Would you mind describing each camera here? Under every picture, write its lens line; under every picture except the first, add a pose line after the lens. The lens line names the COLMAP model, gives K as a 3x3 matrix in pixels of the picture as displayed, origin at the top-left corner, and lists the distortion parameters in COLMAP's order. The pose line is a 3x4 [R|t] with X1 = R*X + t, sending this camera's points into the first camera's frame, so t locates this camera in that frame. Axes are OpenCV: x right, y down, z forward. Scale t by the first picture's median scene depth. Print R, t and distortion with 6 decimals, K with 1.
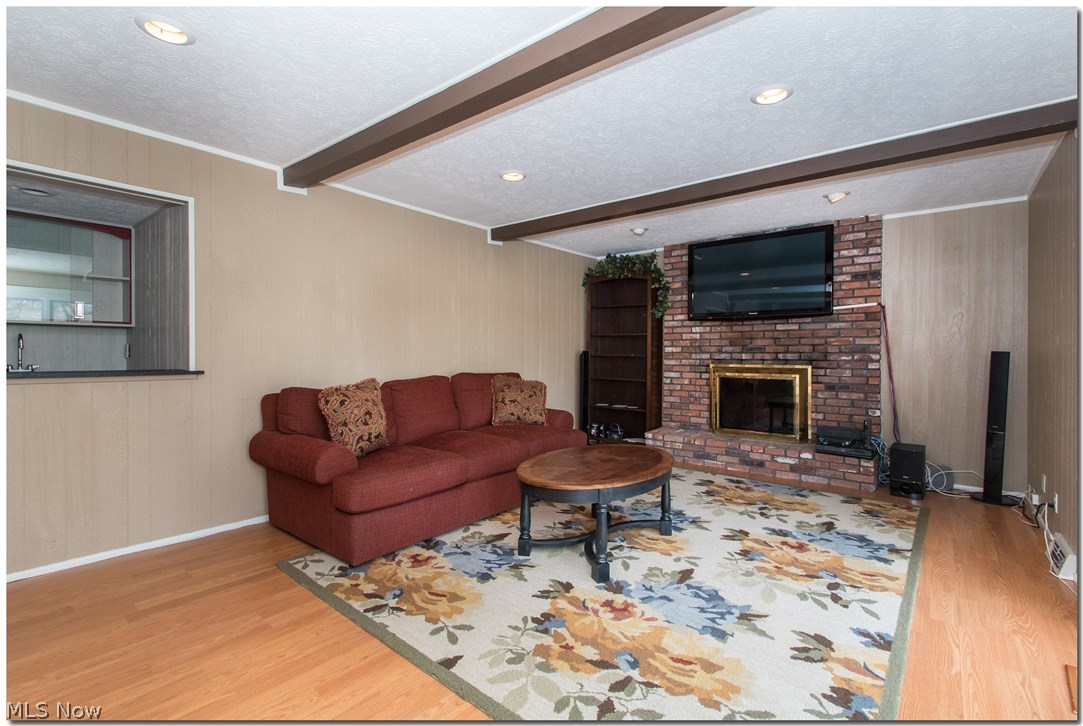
lens RADIAL K [[480.9, 0, 542.5], [0, 480.9, 359.3], [0, 0, 1]] dist [0.000316, 0.000041]
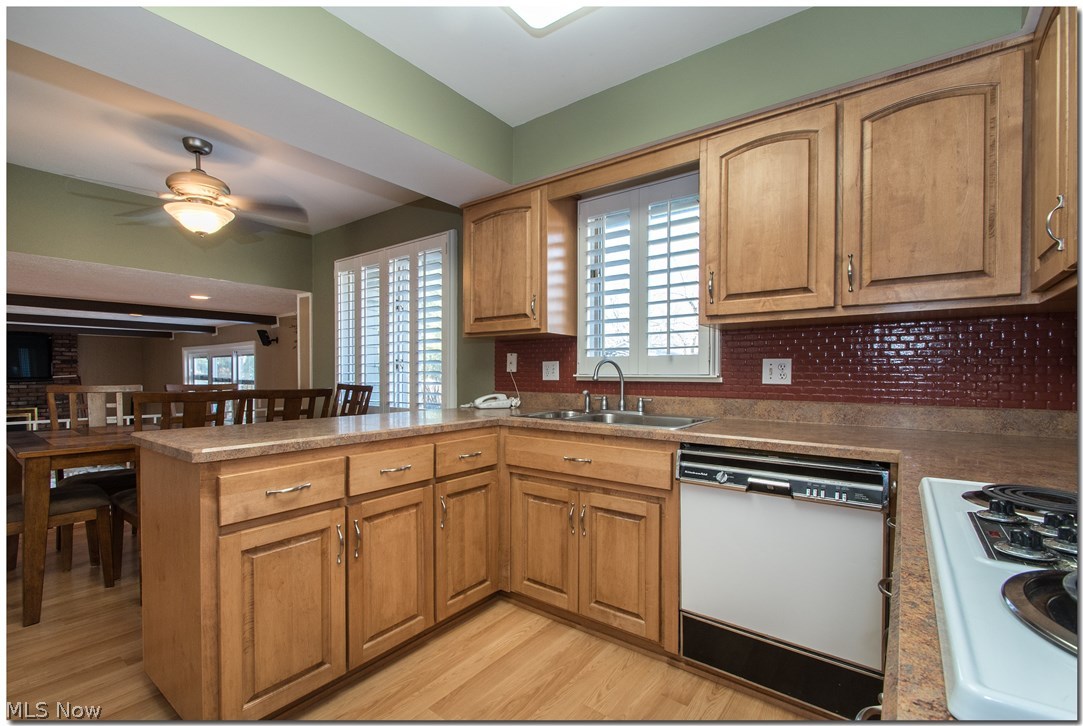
lens RADIAL K [[480.9, 0, 541.3], [0, 480.9, 368.8], [0, 0, 1]] dist [0.000316, 0.000041]
pose [[-0.046176, -0.006536, 0.998912, -1.441921], [0.011998, 0.999903, 0.007097, -0.131554], [-0.998861, 0.012312, -0.046093, -0.896665]]
